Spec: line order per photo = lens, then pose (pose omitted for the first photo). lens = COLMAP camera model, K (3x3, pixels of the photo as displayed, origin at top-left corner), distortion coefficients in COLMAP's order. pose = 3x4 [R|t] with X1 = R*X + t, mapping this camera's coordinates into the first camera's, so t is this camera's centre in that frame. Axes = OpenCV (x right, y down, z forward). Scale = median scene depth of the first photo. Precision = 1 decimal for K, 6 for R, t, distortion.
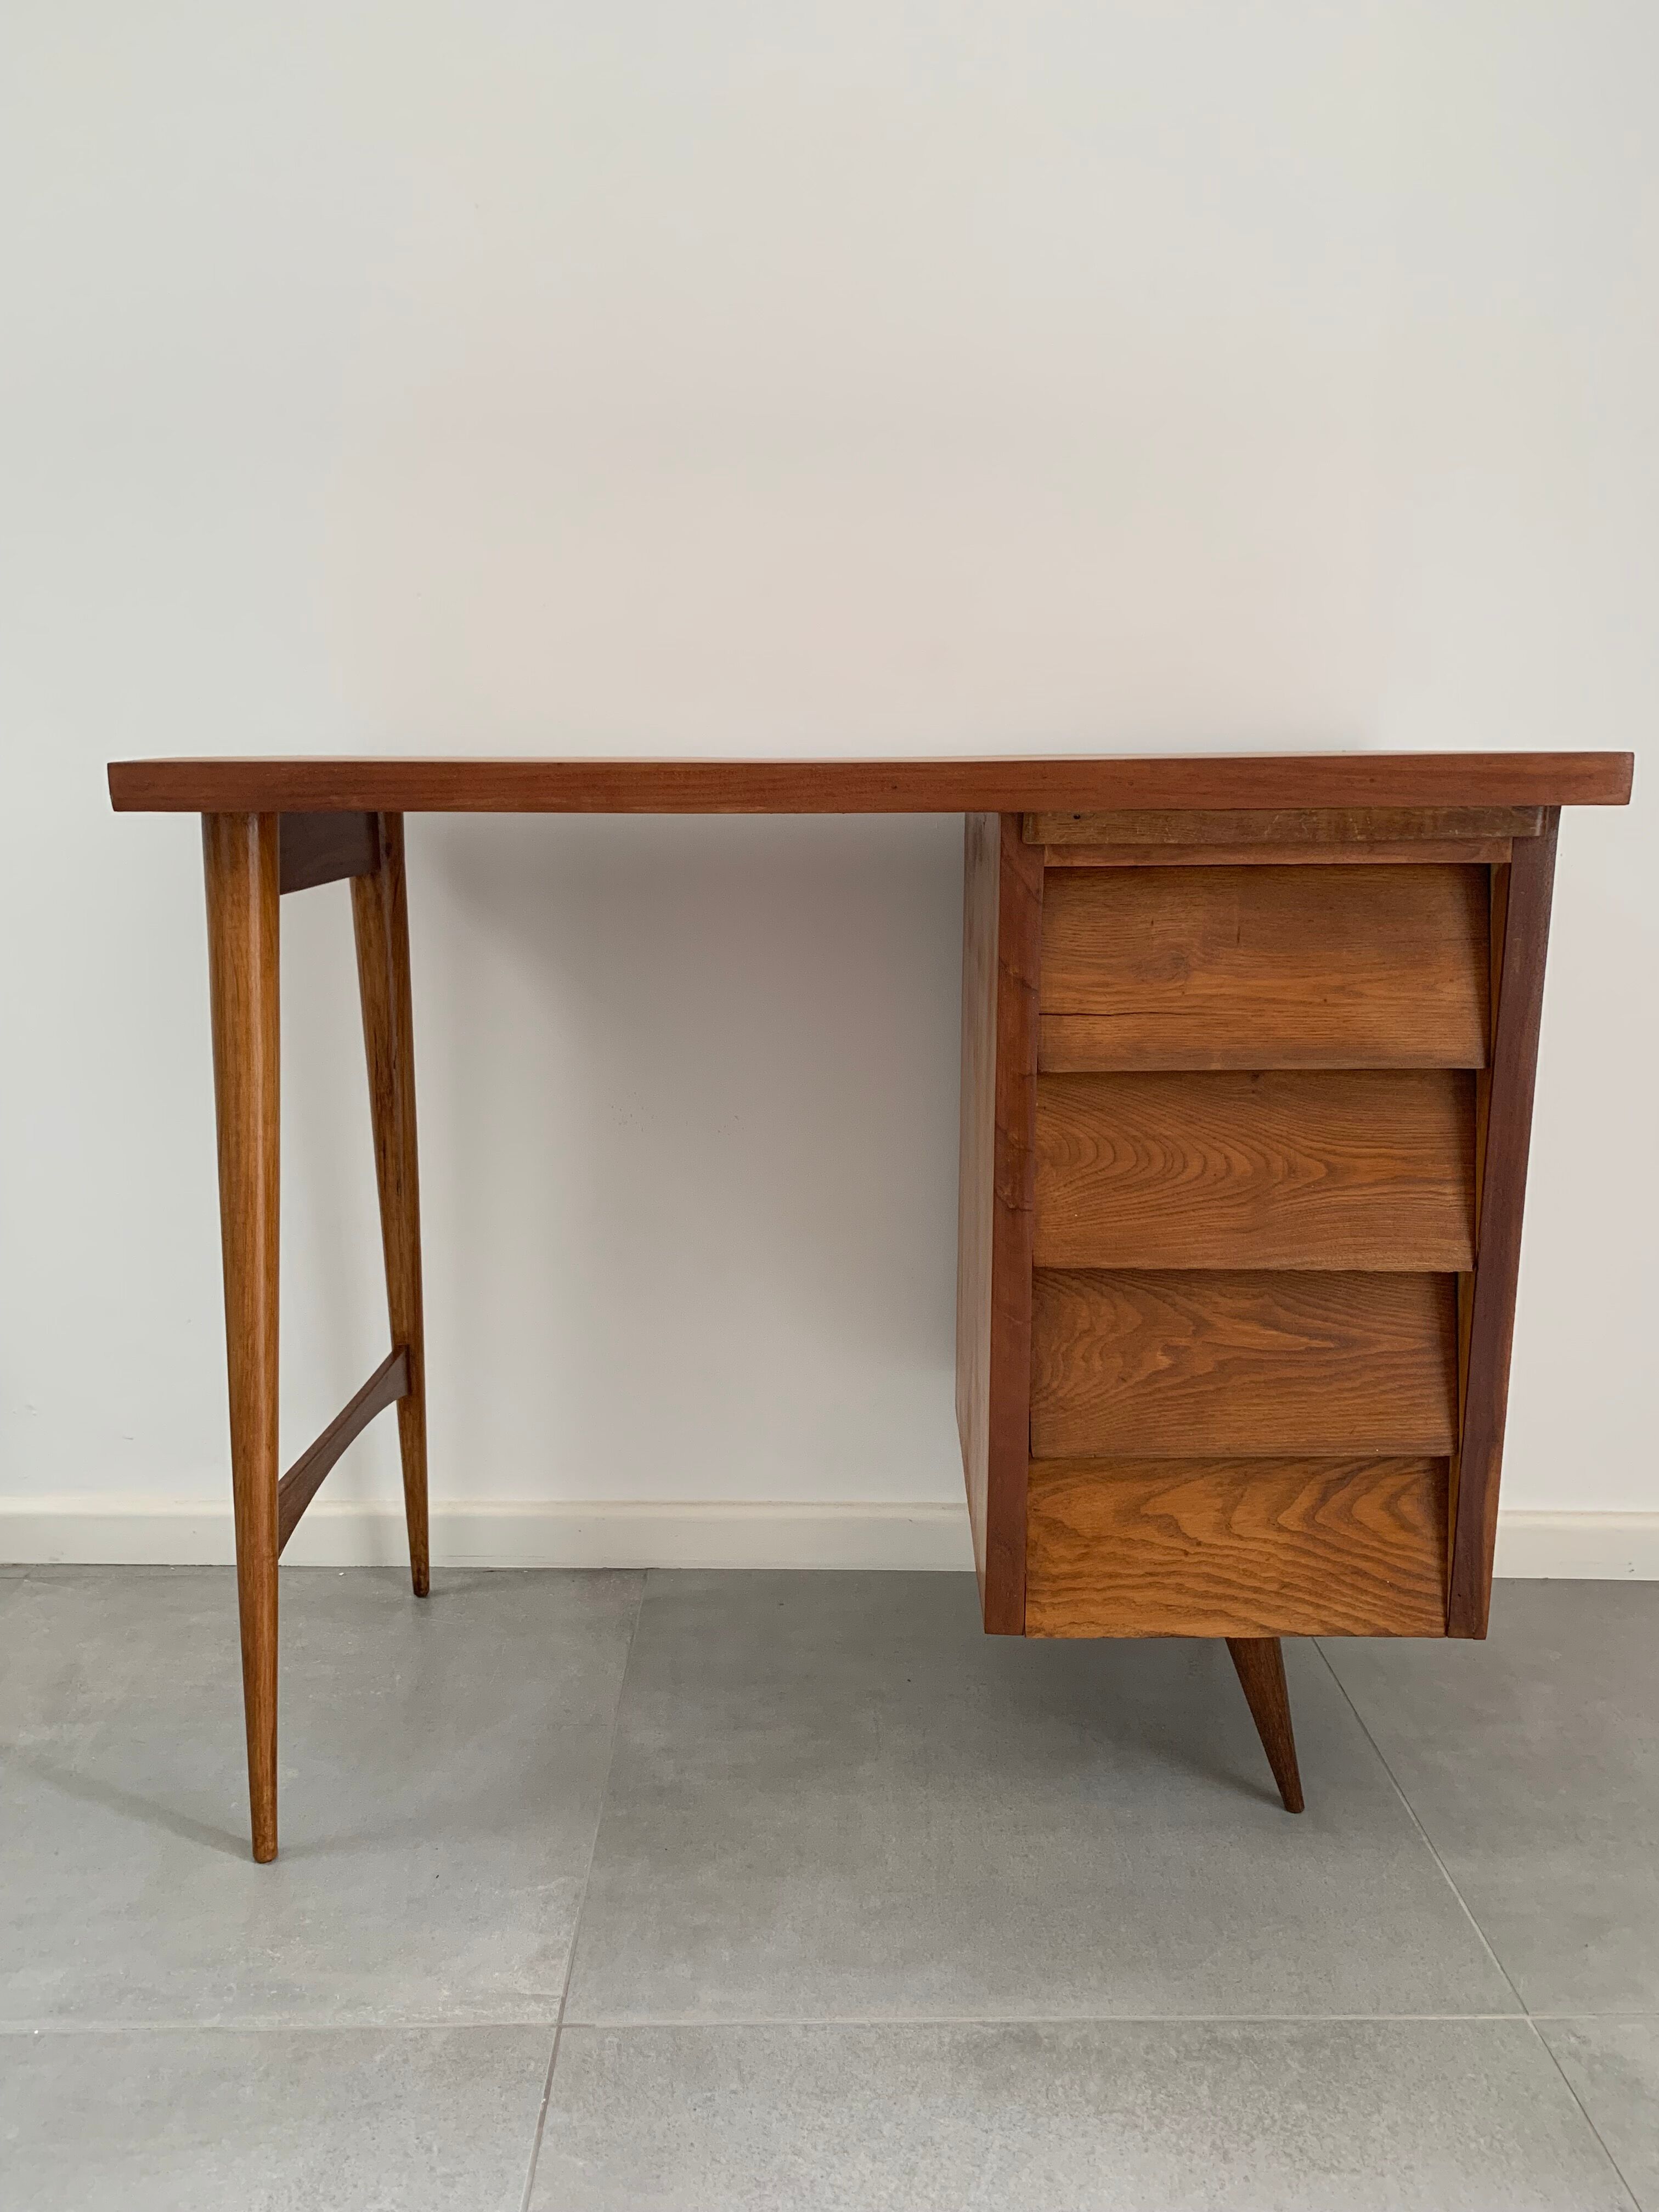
lens RADIAL K [[1634.8, 0, 829.5], [0, 1634.8, 1106.0], [0, 0, 1]] dist [0.134997, -0.389830]
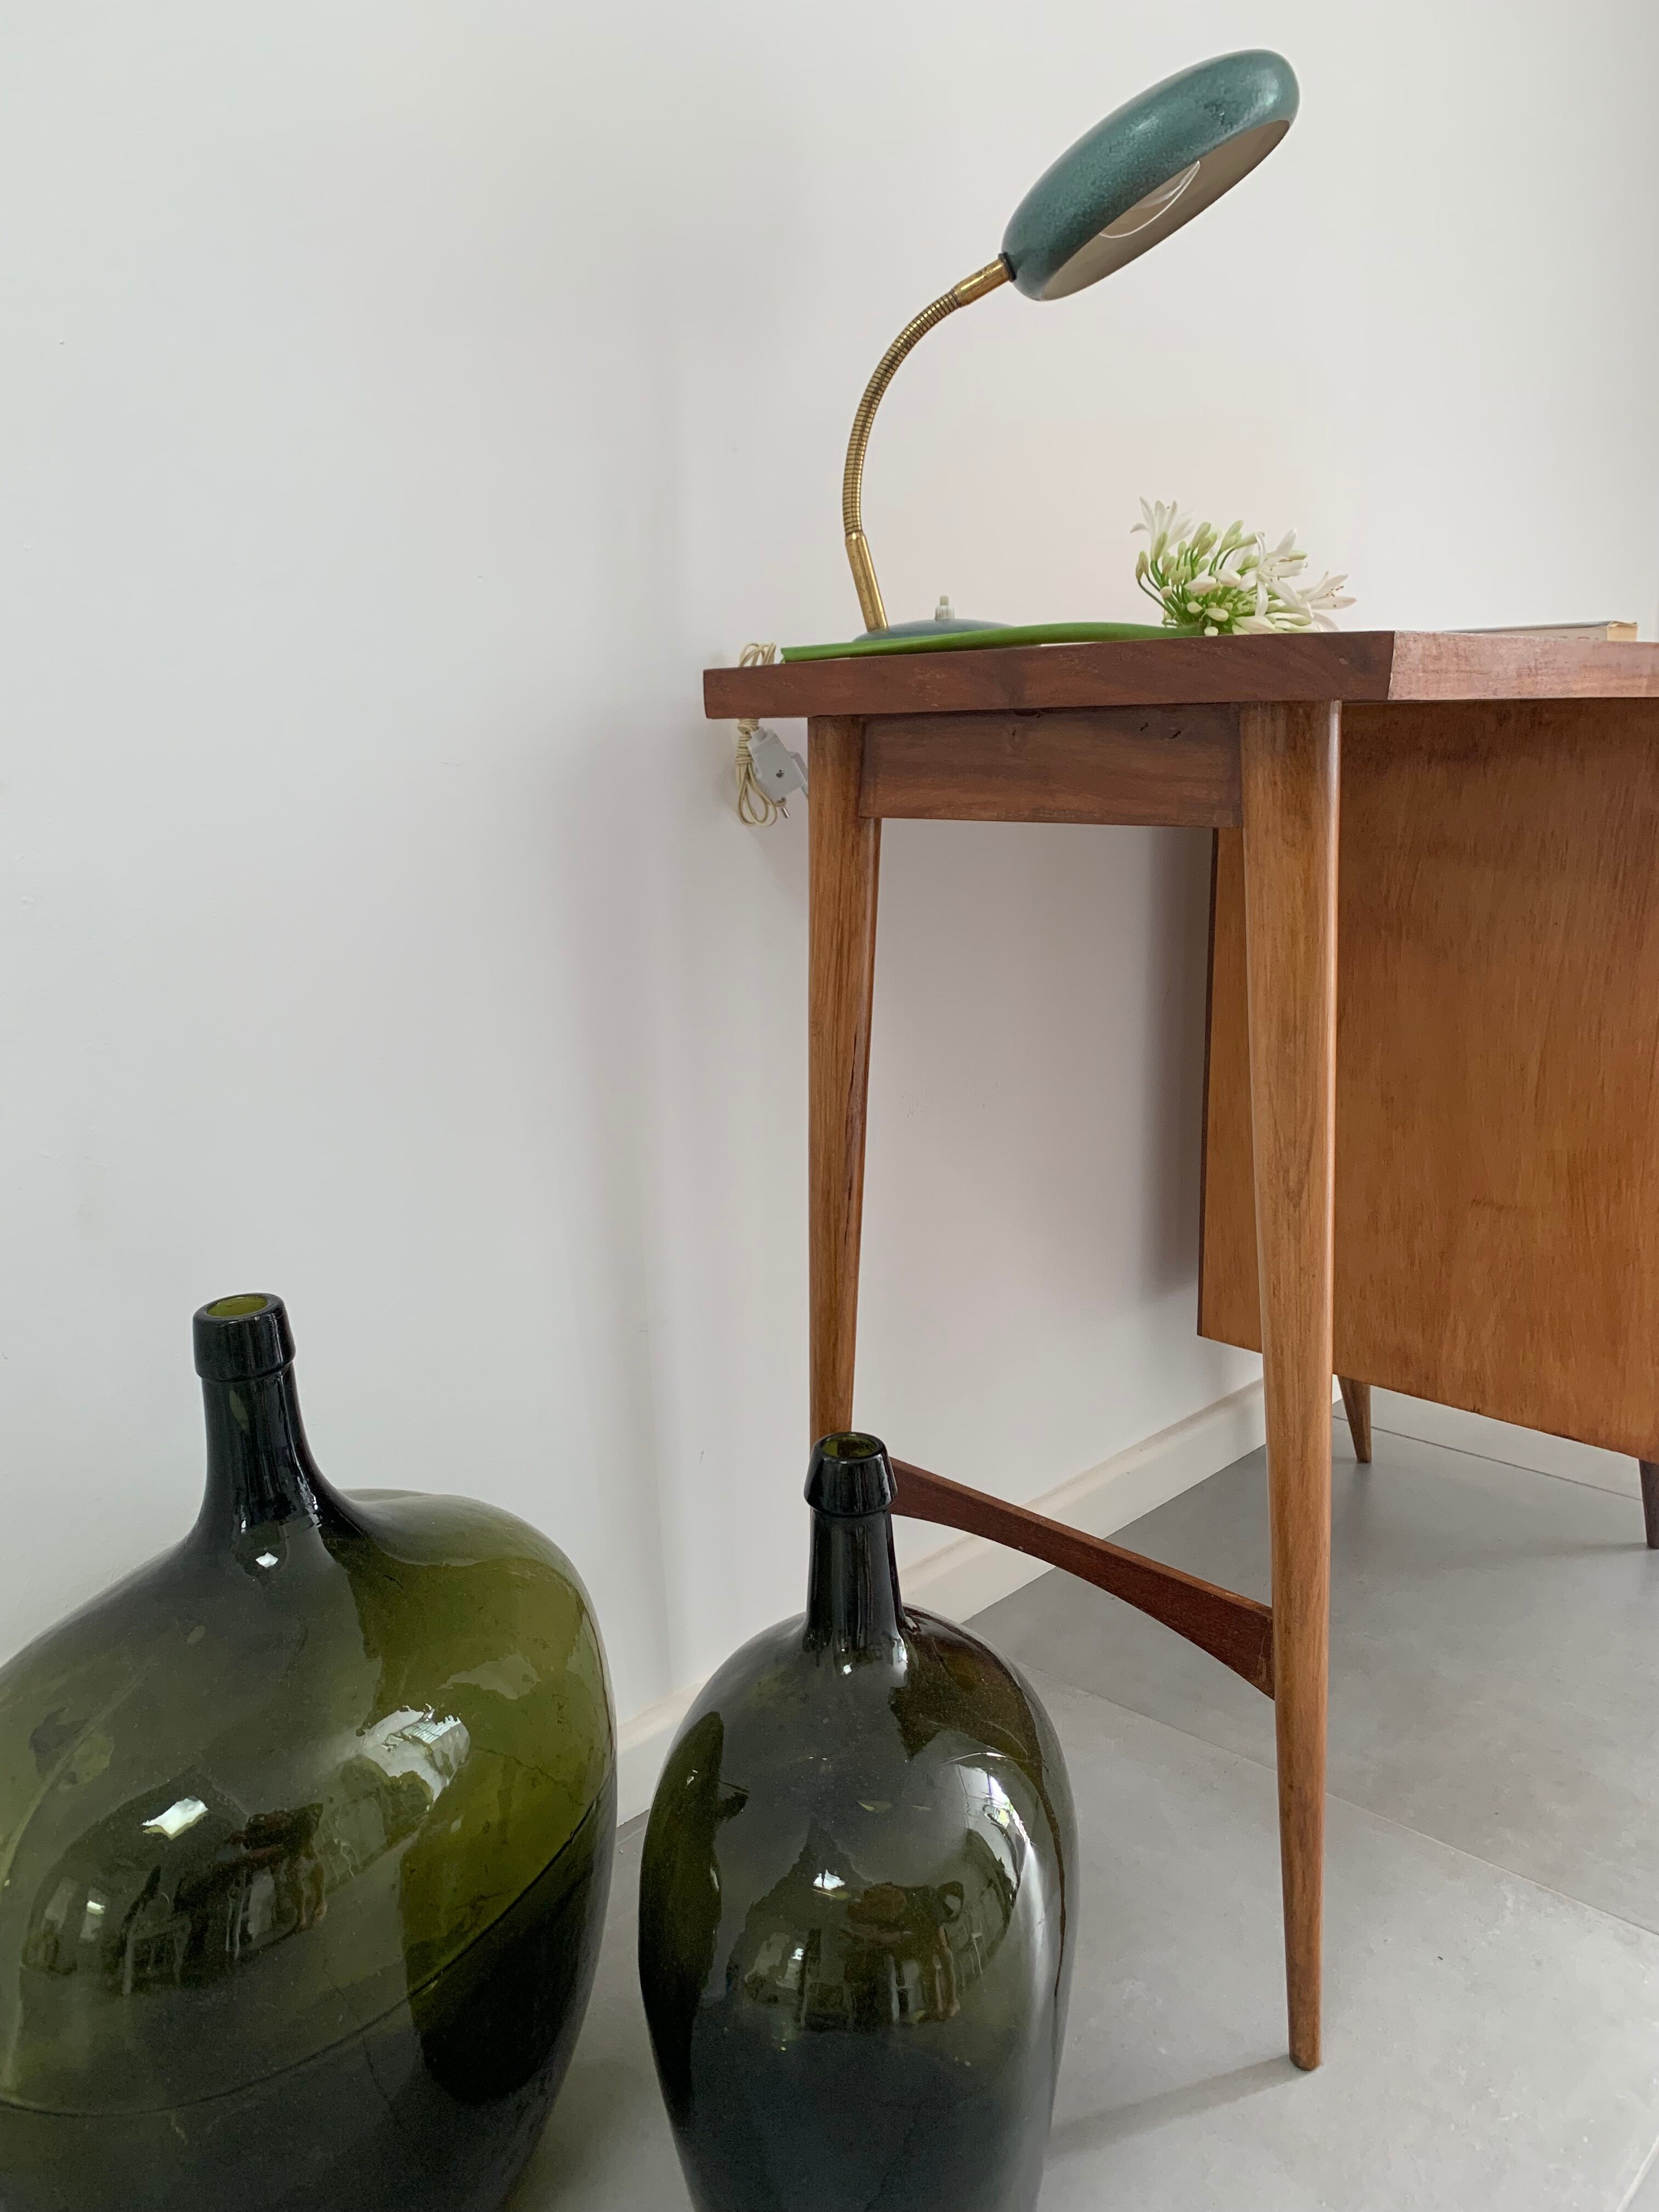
lens RADIAL K [[1661.3, 0, 809.9], [0, 1661.3, 1110.9], [0, 0, 1]] dist [0.007191, -0.020643]
pose [[0.700196, -0.178866, 0.691182, -1.028790], [0.173151, 0.981750, 0.078651, -0.095255], [-0.692635, 0.064608, 0.718389, 0.595499]]
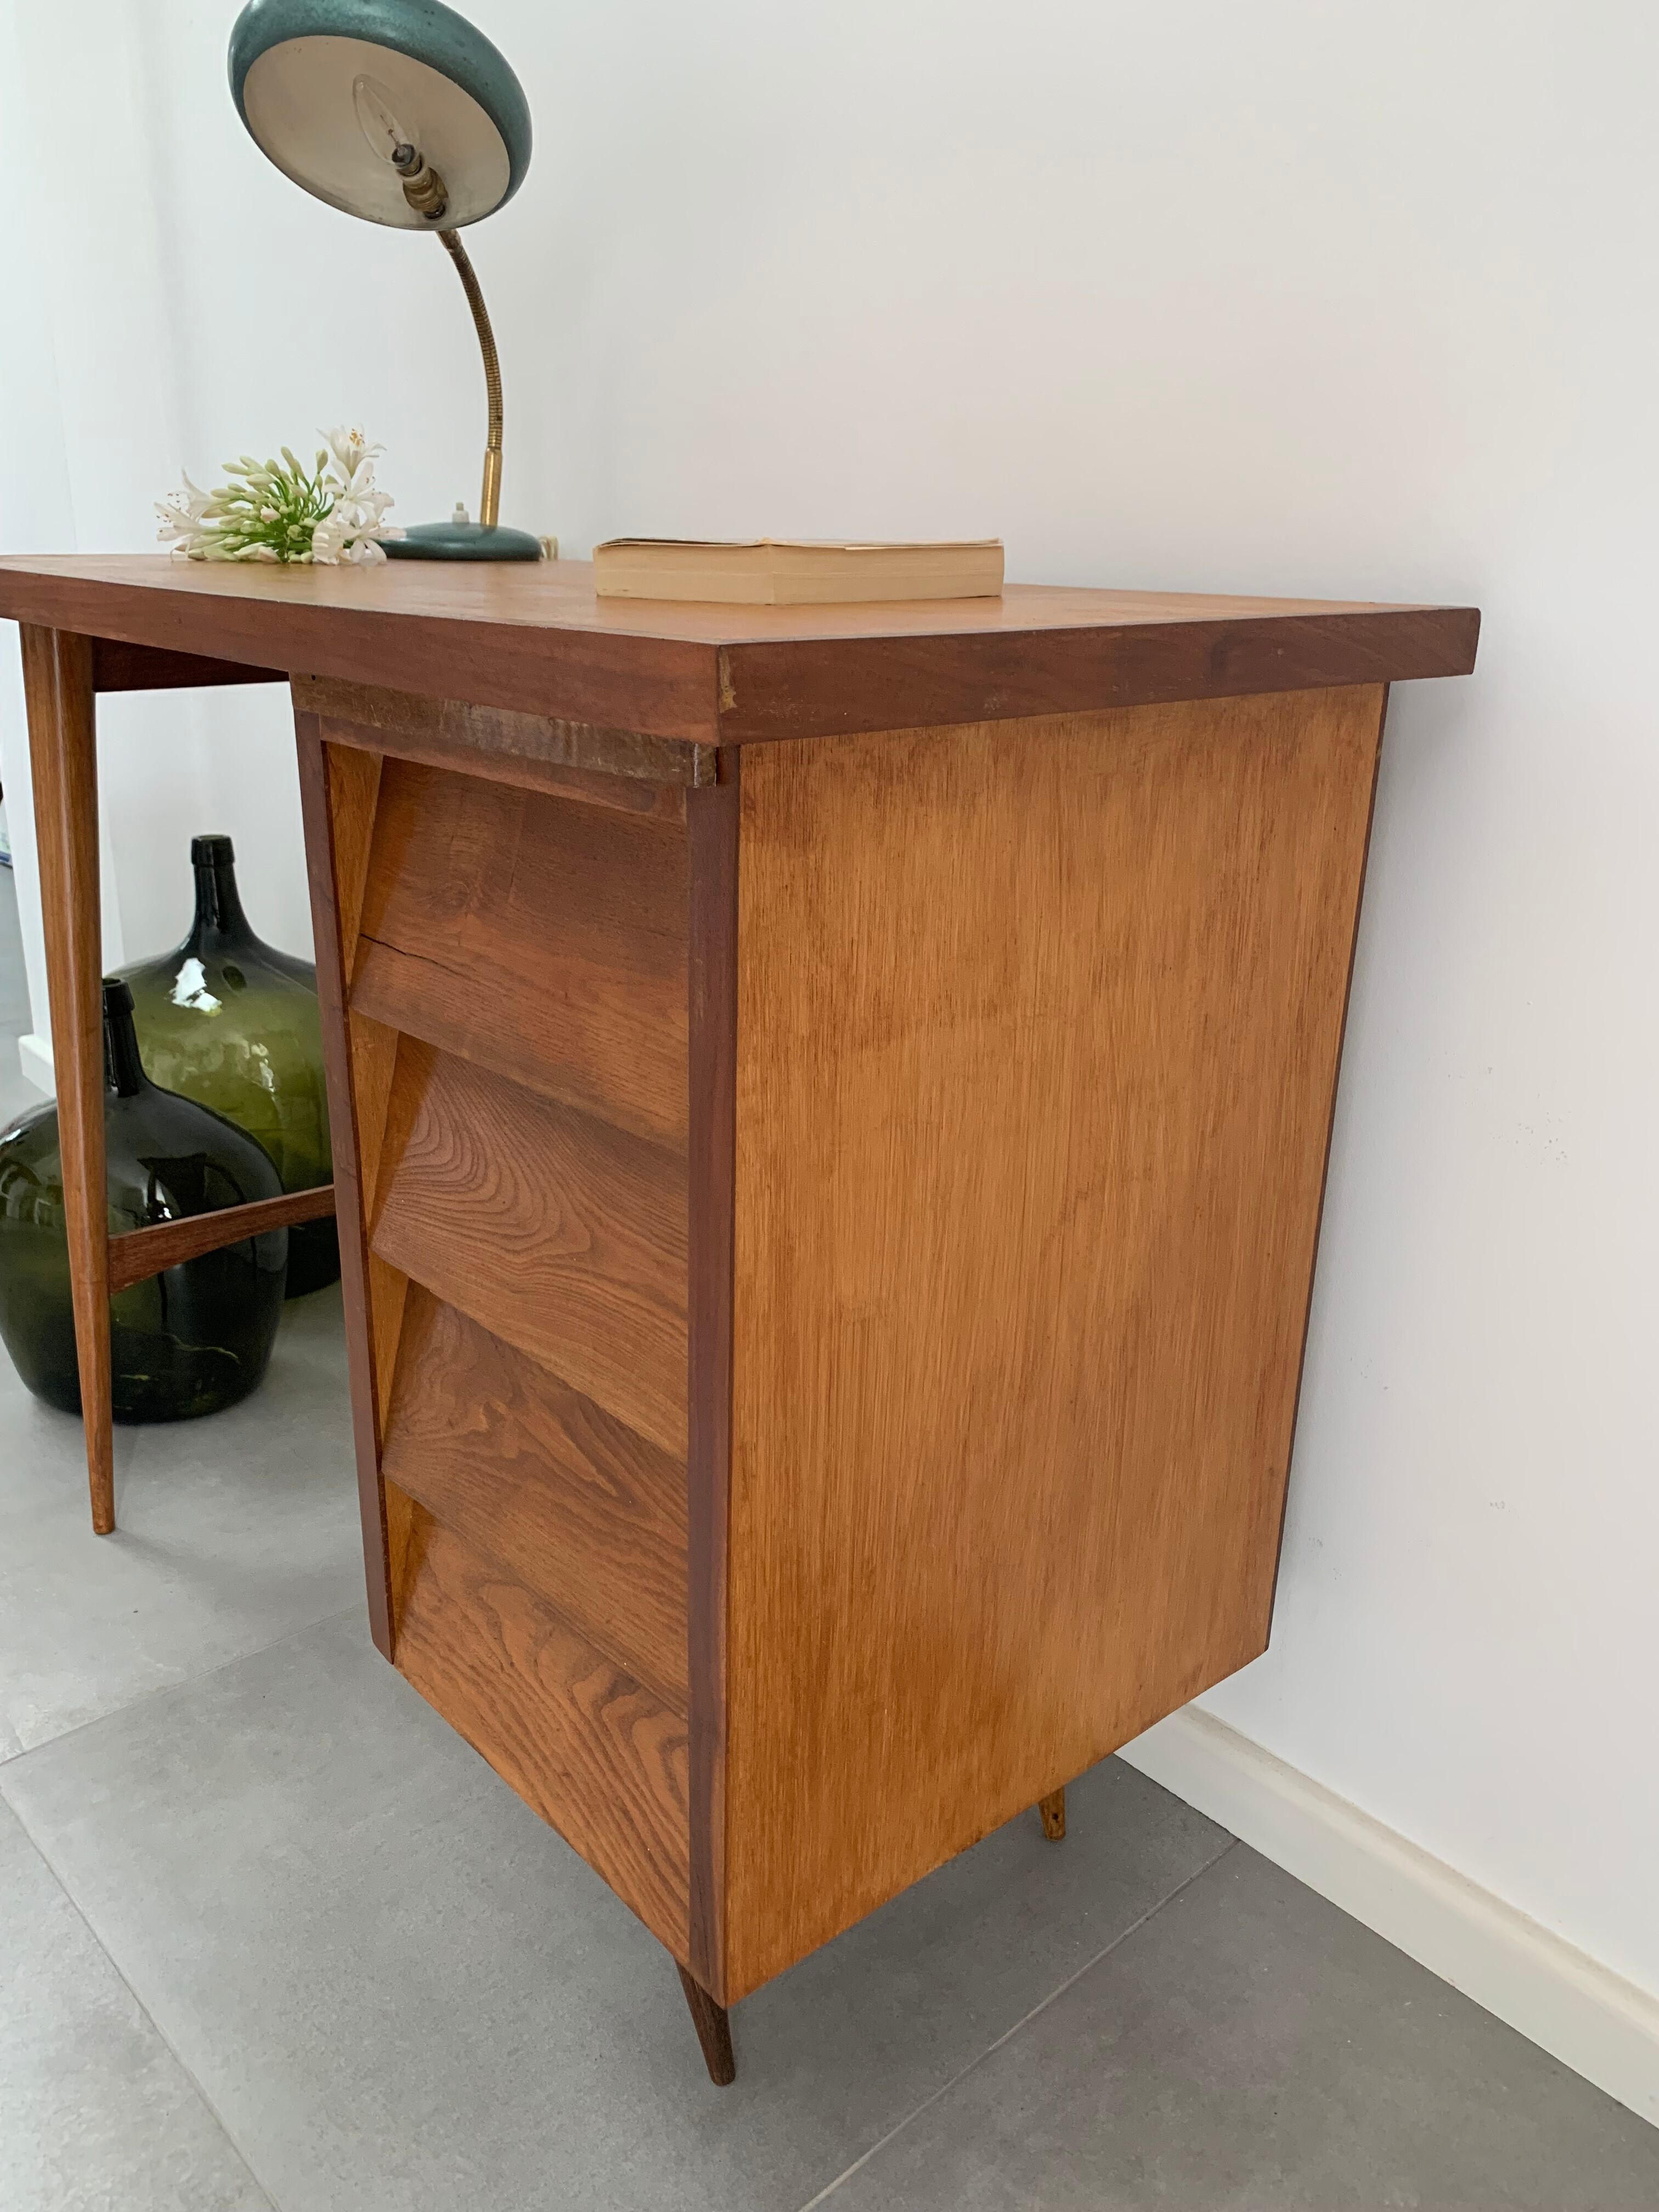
lens RADIAL K [[1662.4, 0, 829.1], [0, 1662.4, 1087.7], [0, 0, 1]] dist [0.124756, -0.246219]
pose [[0.685717, 0.250152, -0.683532, 0.801099], [-0.166442, 0.968095, 0.187320, -0.163386], [0.708583, -0.014680, 0.705475, 0.574283]]
